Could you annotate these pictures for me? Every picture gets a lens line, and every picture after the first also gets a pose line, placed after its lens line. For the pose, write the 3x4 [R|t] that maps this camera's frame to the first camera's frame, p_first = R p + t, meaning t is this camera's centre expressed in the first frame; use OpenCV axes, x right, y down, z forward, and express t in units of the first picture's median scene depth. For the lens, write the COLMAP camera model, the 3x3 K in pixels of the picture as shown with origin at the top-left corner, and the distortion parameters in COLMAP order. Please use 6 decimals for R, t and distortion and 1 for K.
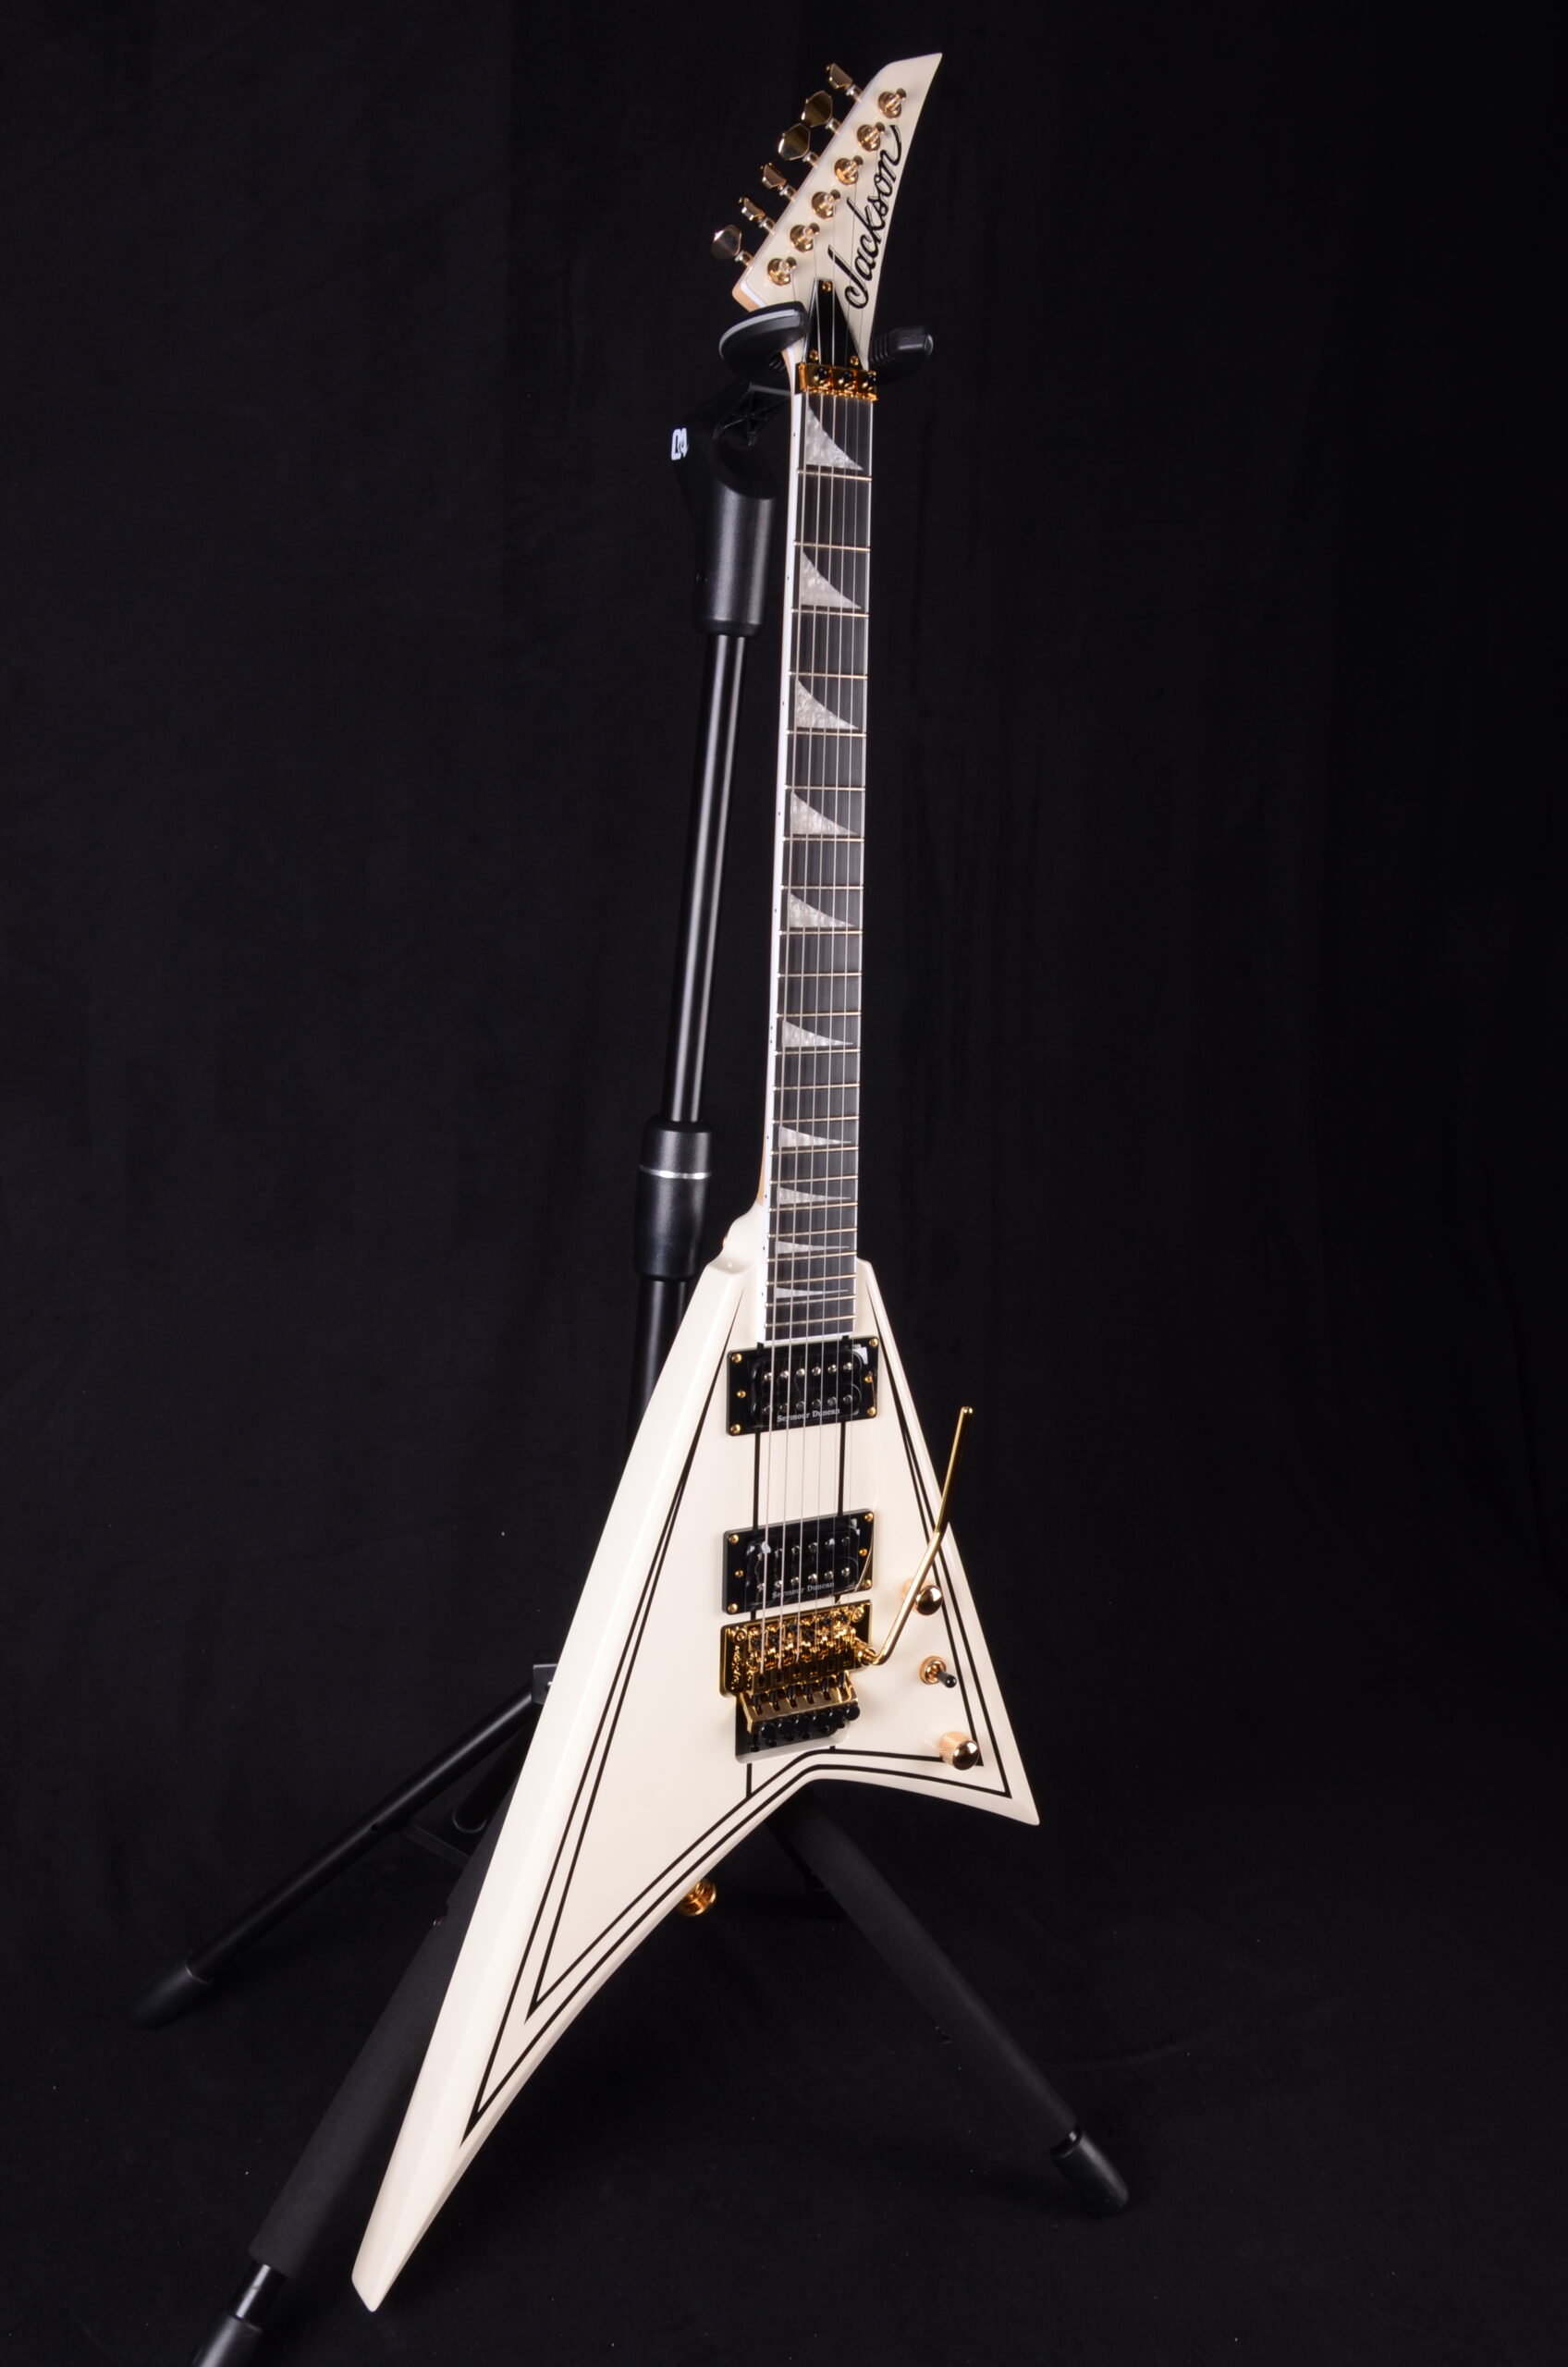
lens RADIAL K [[2361.5, 0, 805.6], [0, 2361.5, 1229.4], [0, 0, 1]] dist [-0.017859, 0.000000]
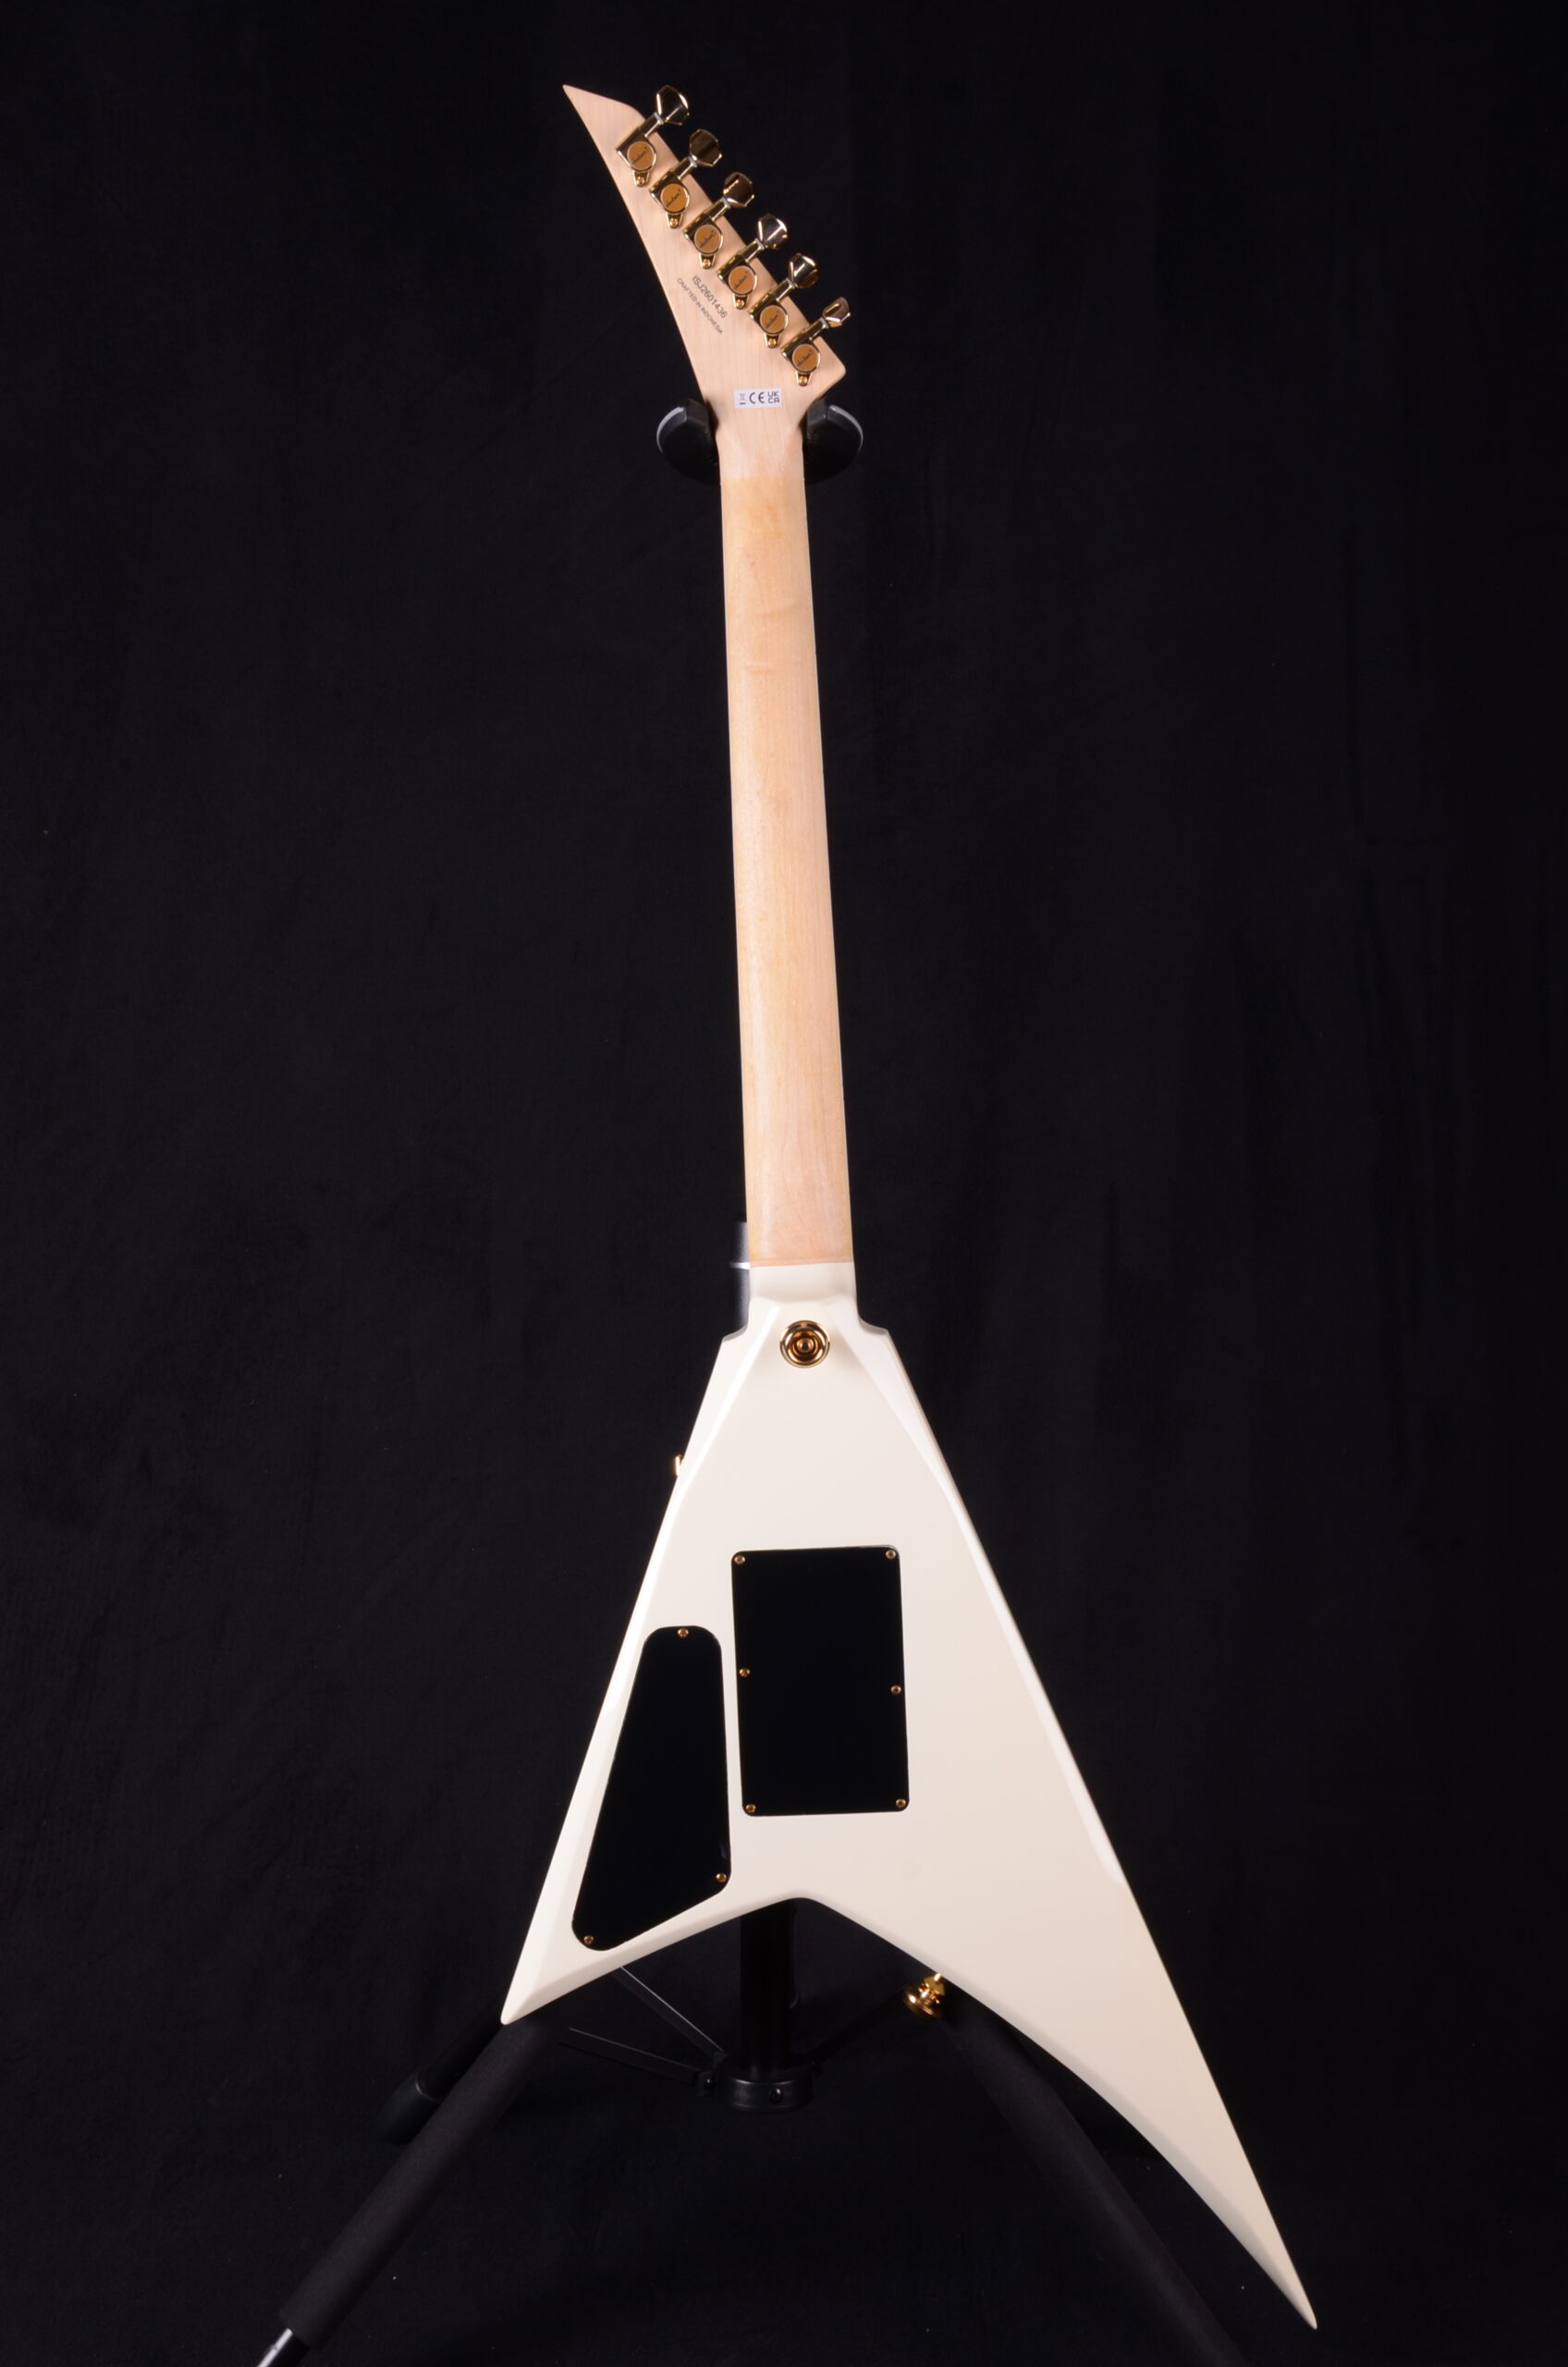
lens RADIAL K [[2558.0, 0, 809.7], [0, 2558.0, 1212.1], [0, 0, 1]] dist [0.010330, 0.000000]
pose [[0.860634, -0.073670, -0.503867, 0.530051], [-0.012557, 0.986108, -0.165627, 0.137741], [0.509069, 0.148872, 0.847753, 0.097625]]
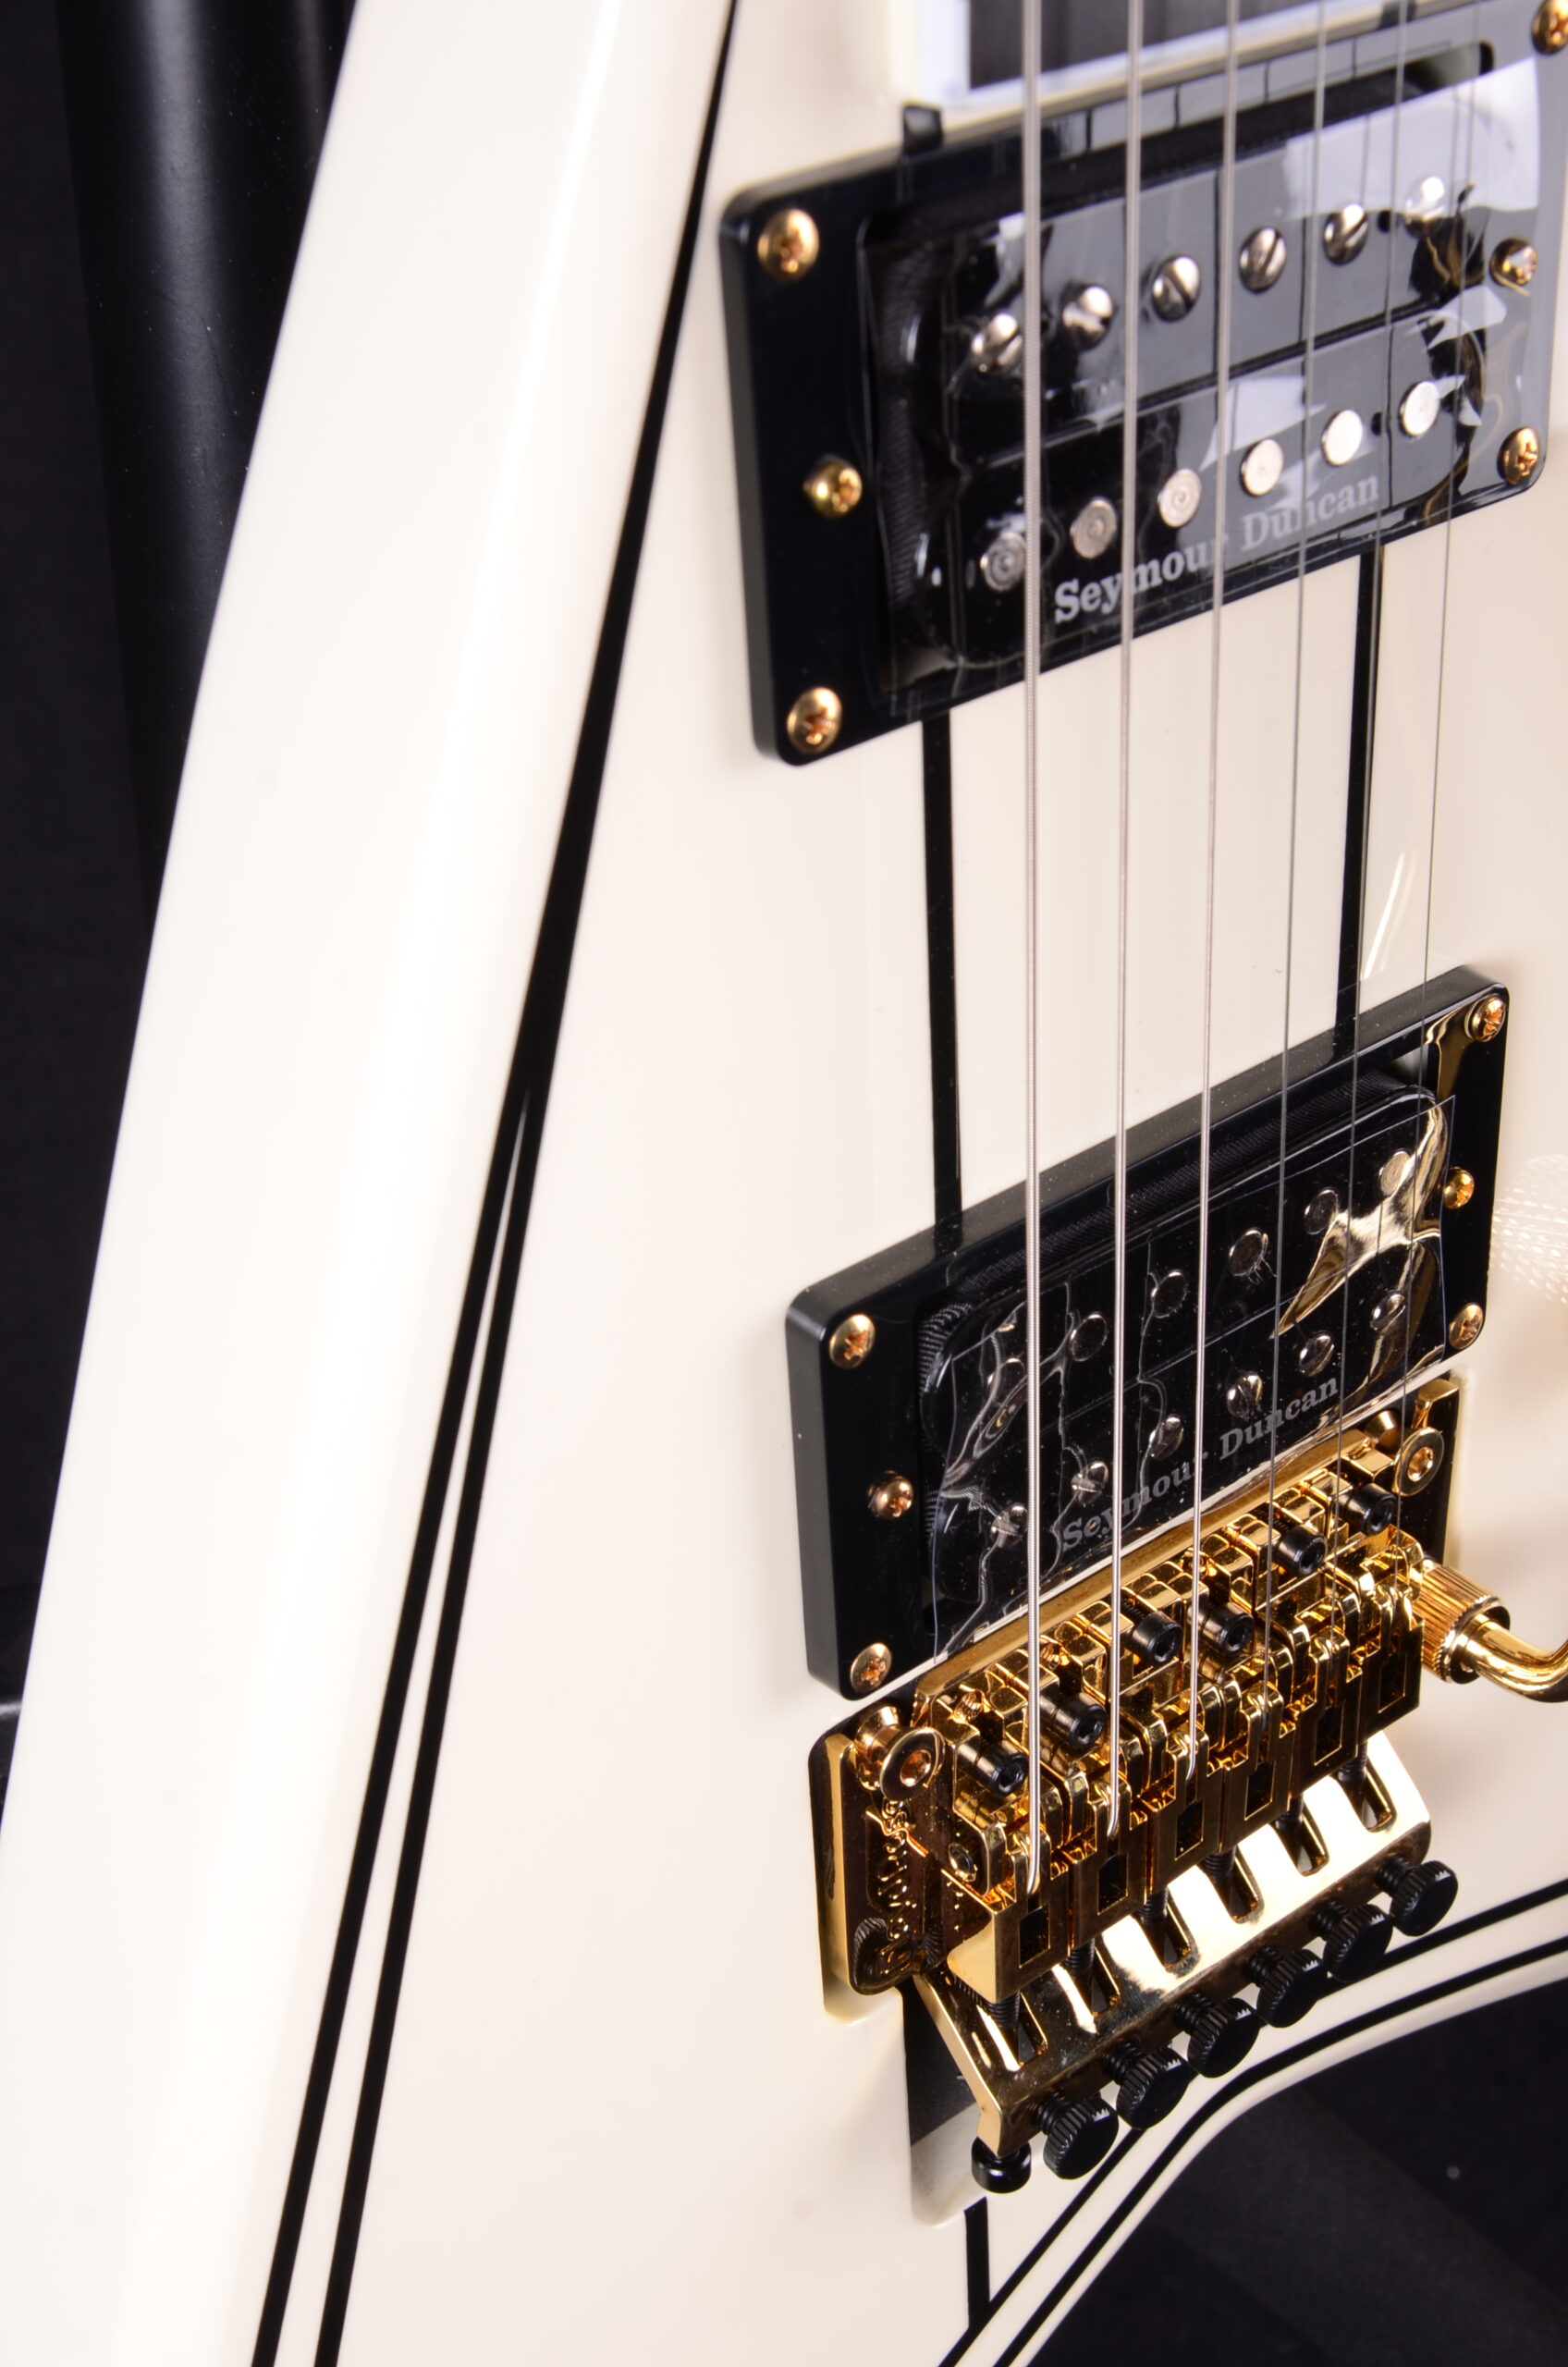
lens RADIAL K [[3137.4, 0, 784.3], [0, 3137.4, 1163.1], [0, 0, 1]] dist [0.116226, 0.000000]
pose [[0.991099, -0.122412, 0.052335, -0.045334], [0.095431, 0.927346, 0.361831, 0.036180], [-0.092825, -0.353616, 0.930774, 0.786573]]
